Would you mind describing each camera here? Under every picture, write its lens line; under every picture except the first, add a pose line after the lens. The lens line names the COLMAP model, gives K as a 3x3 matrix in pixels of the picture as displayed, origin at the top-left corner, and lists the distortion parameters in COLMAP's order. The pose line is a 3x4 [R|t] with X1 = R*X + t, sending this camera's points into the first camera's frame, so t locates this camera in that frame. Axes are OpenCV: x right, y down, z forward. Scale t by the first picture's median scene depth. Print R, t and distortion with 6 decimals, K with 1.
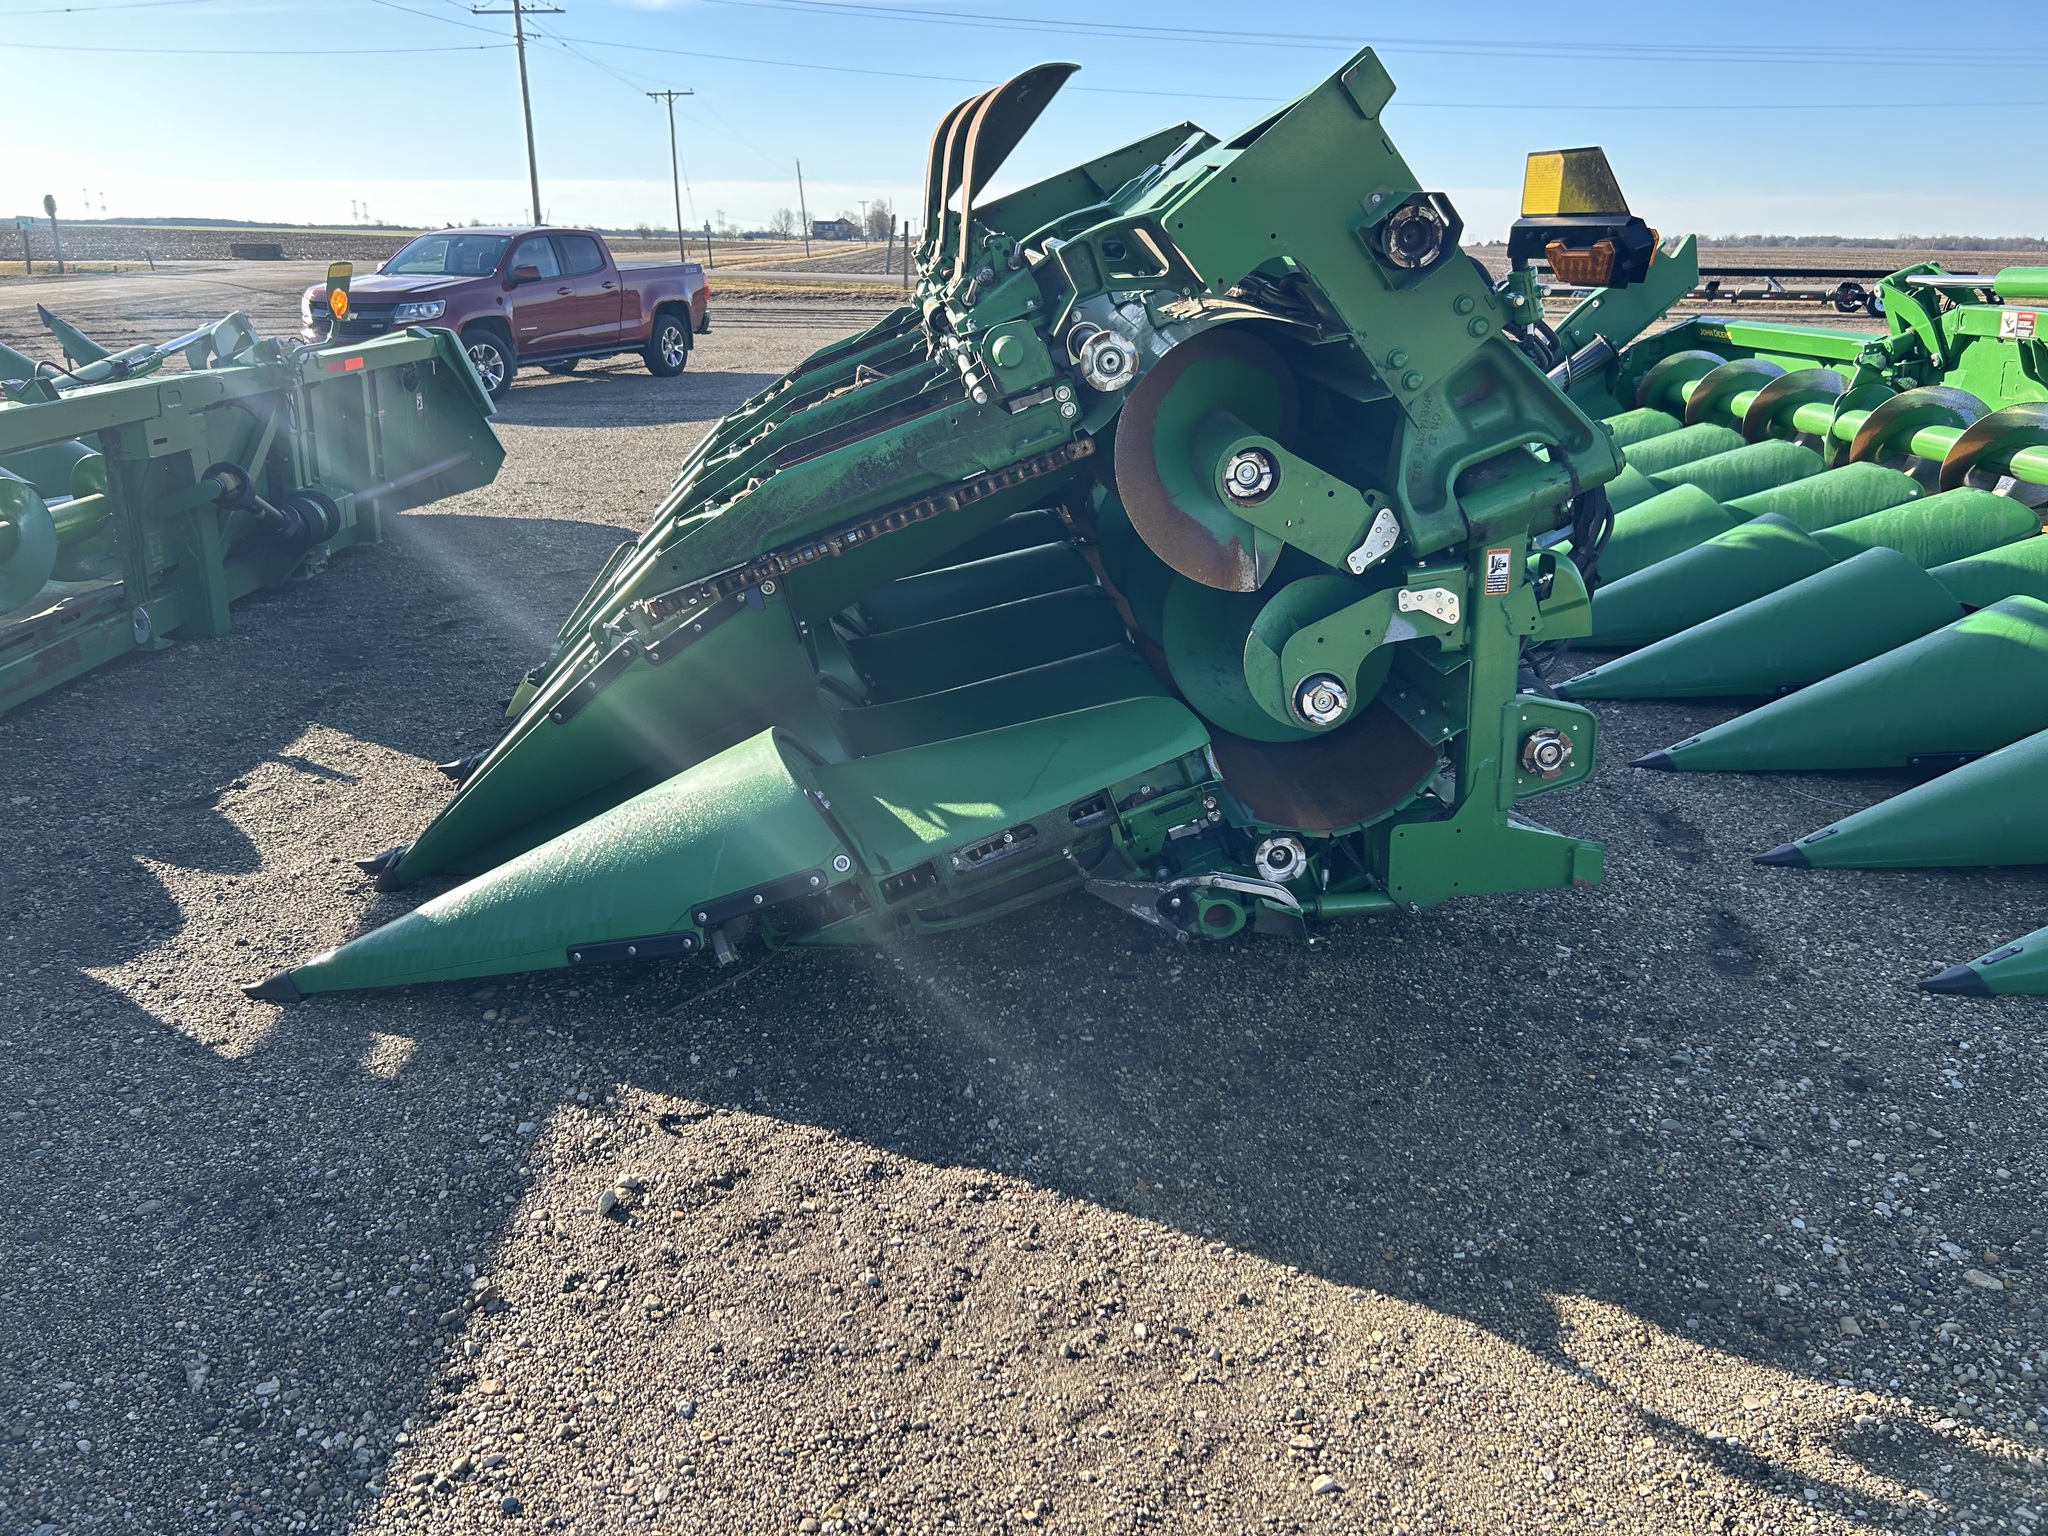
lens RADIAL K [[1558.0, 0, 1036.0], [0, 1558.0, 769.2], [0, 0, 1]] dist [0.066417, -0.082990]
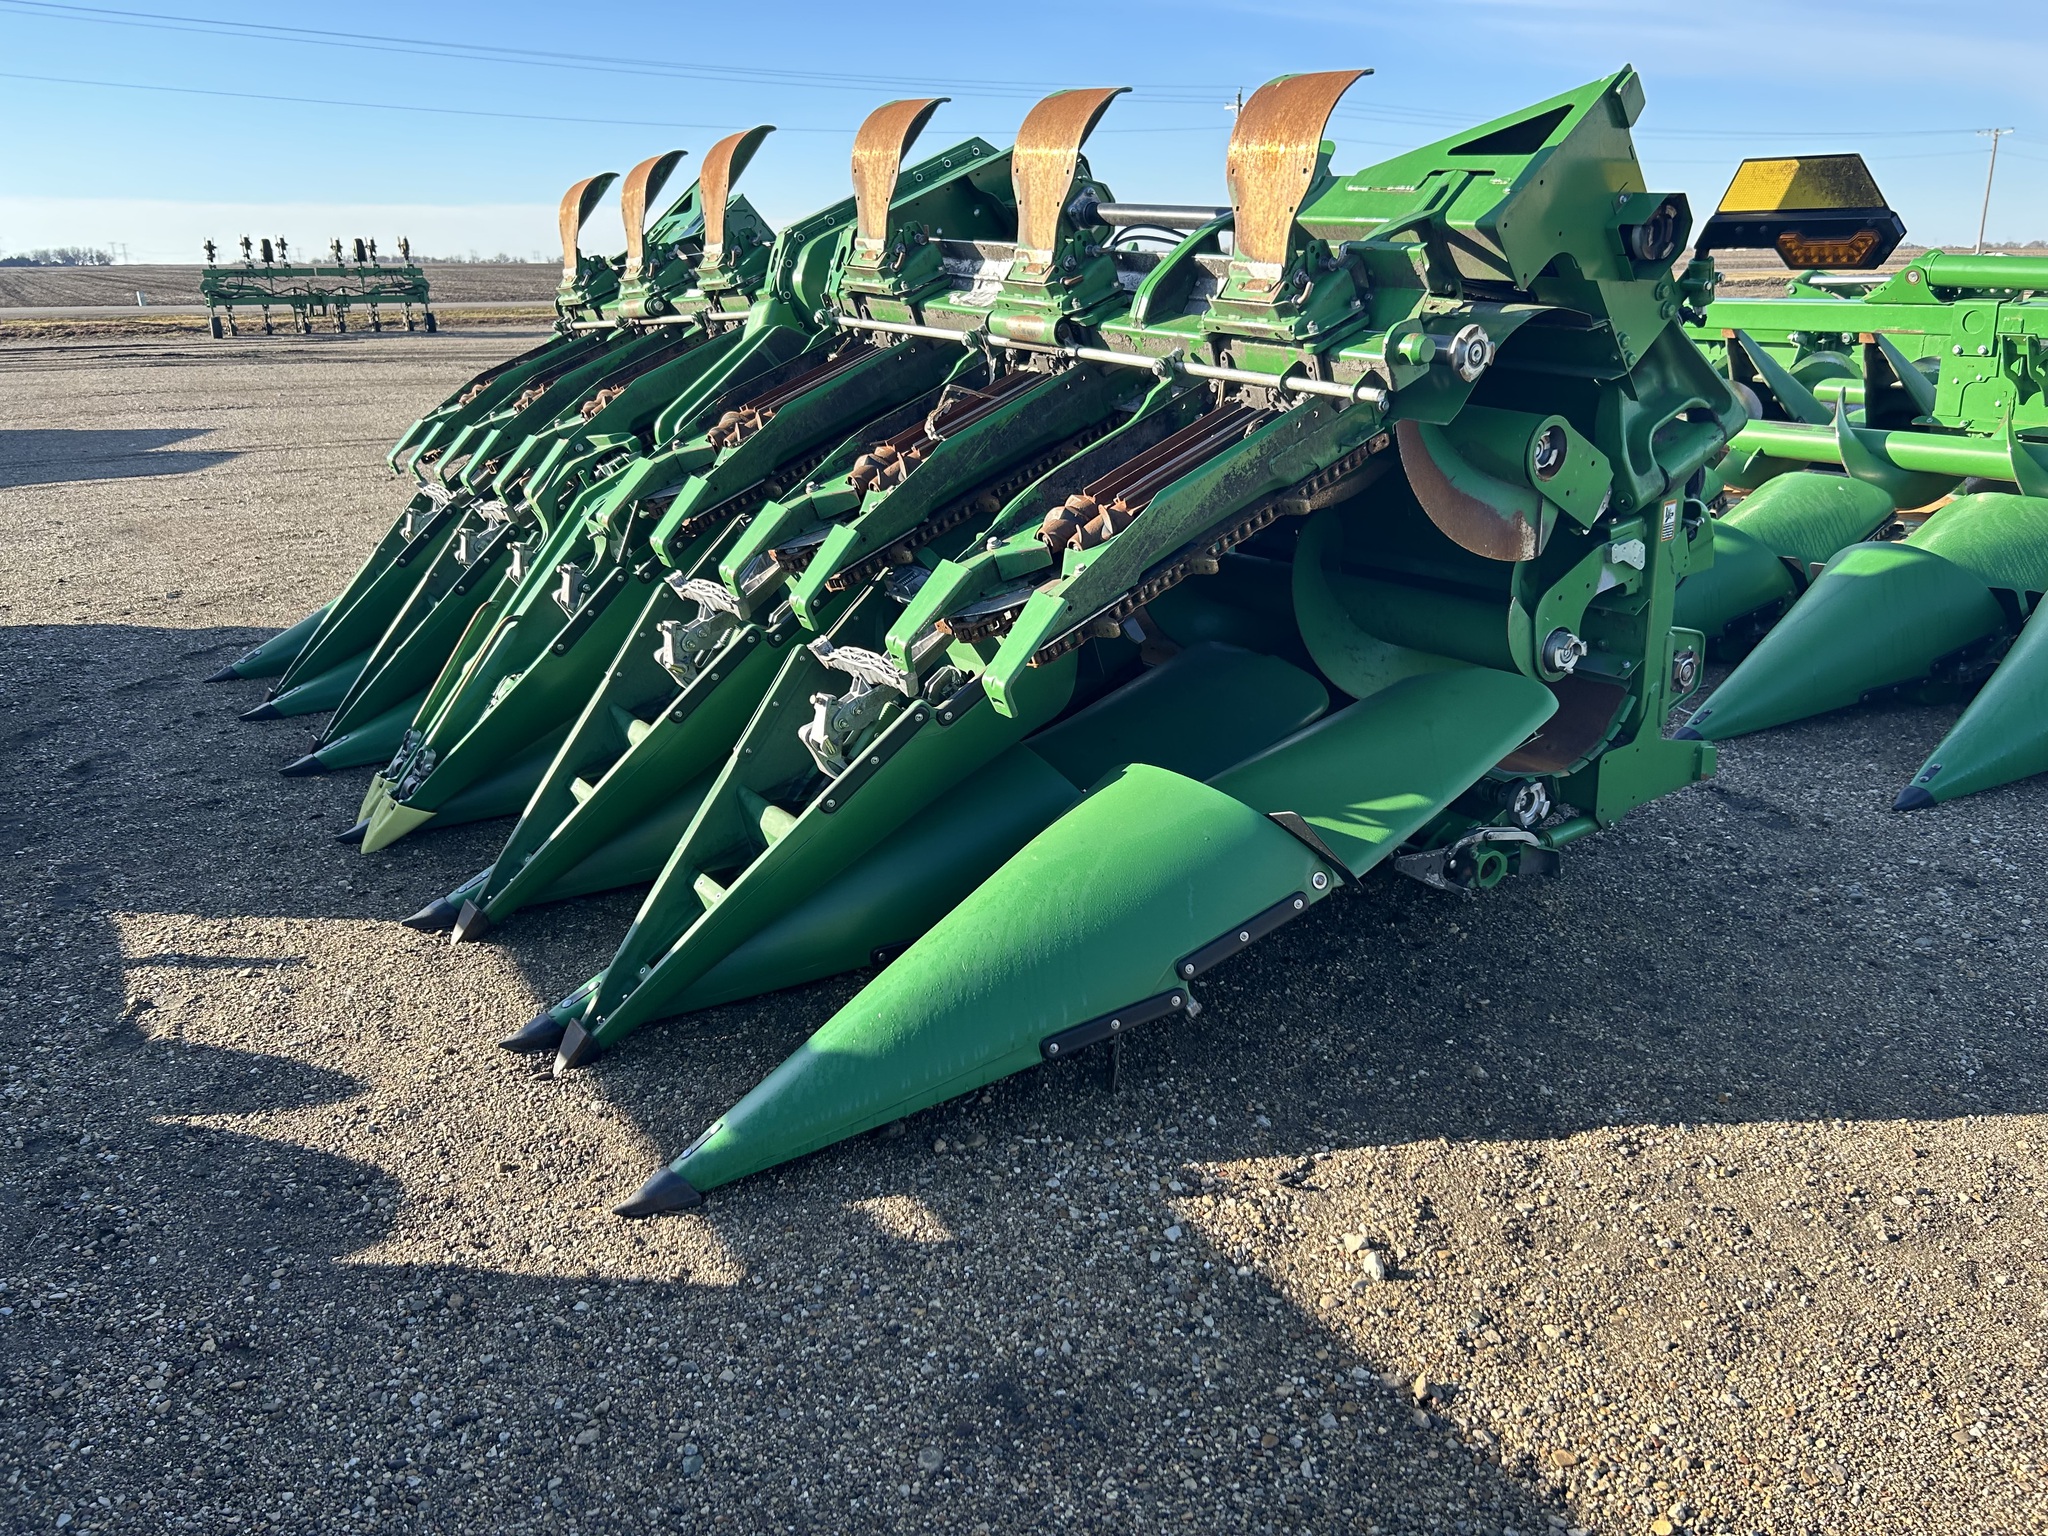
lens RADIAL K [[1558.0, 0, 1036.0], [0, 1558.0, 769.2], [0, 0, 1]] dist [0.066417, -0.082990]
pose [[0.861162, -0.175521, 0.477067, -0.684578], [0.180456, 0.982928, 0.035892, -0.070082], [-0.475222, 0.055181, 0.878134, 0.209110]]
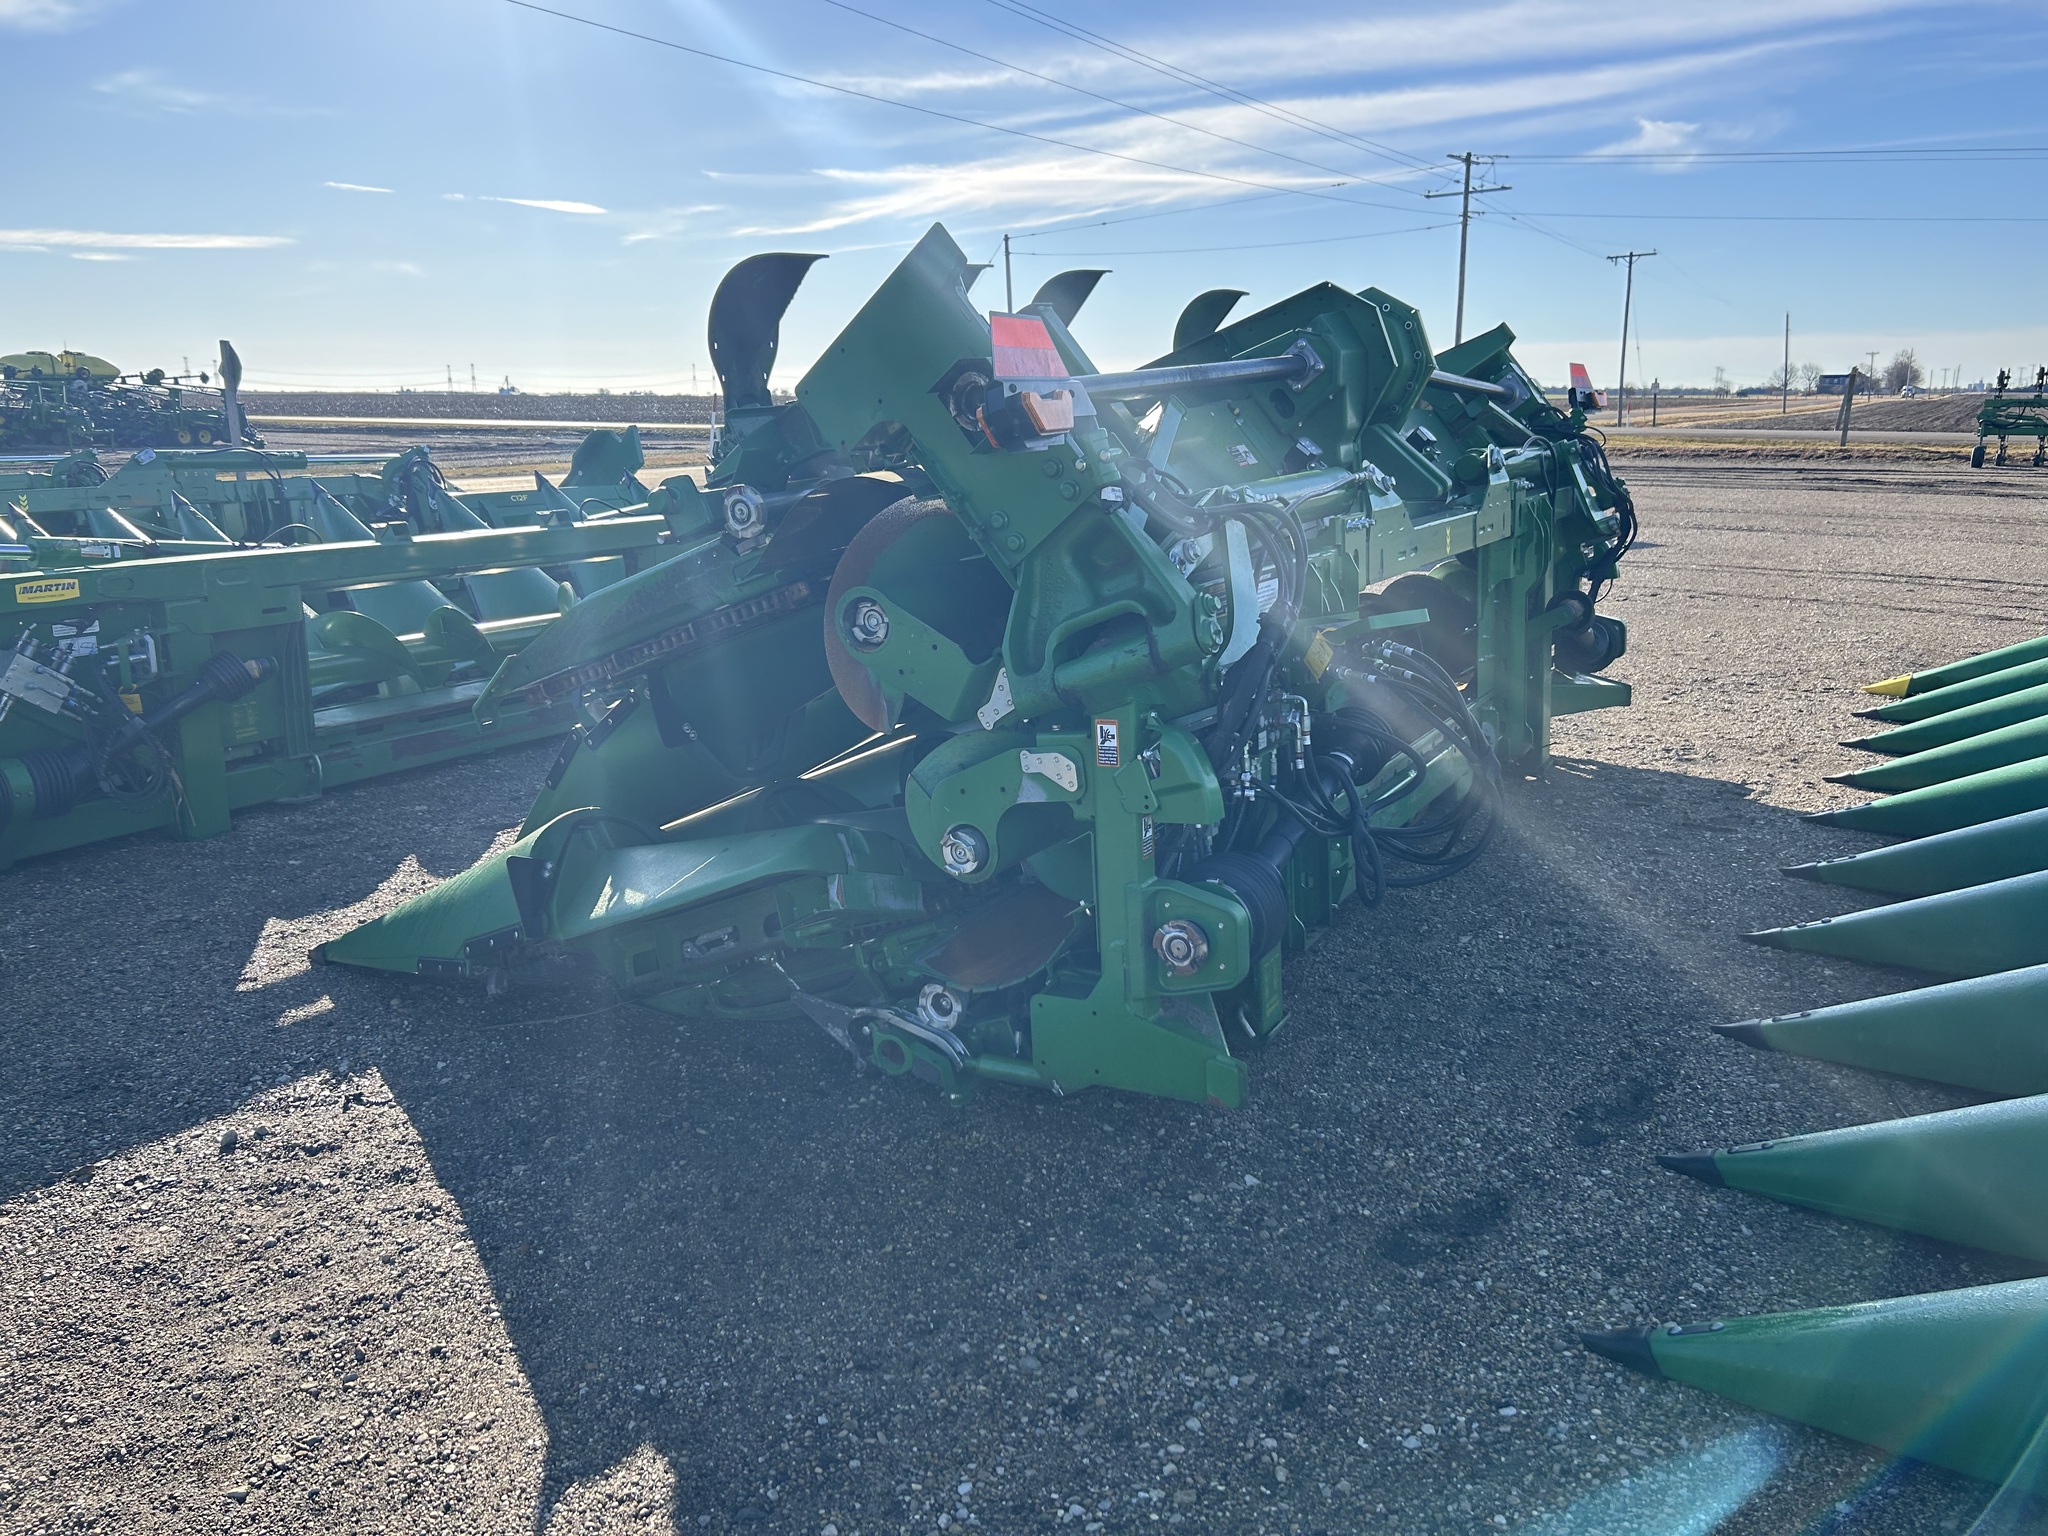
lens RADIAL K [[1558.0, 0, 1036.0], [0, 1558.0, 769.2], [0, 0, 1]] dist [0.066417, -0.082990]
pose [[0.830526, 0.116689, -0.544620, 0.763698], [-0.167389, 0.984898, -0.044240, -0.060293], [0.531233, 0.127906, 0.837515, 0.185862]]
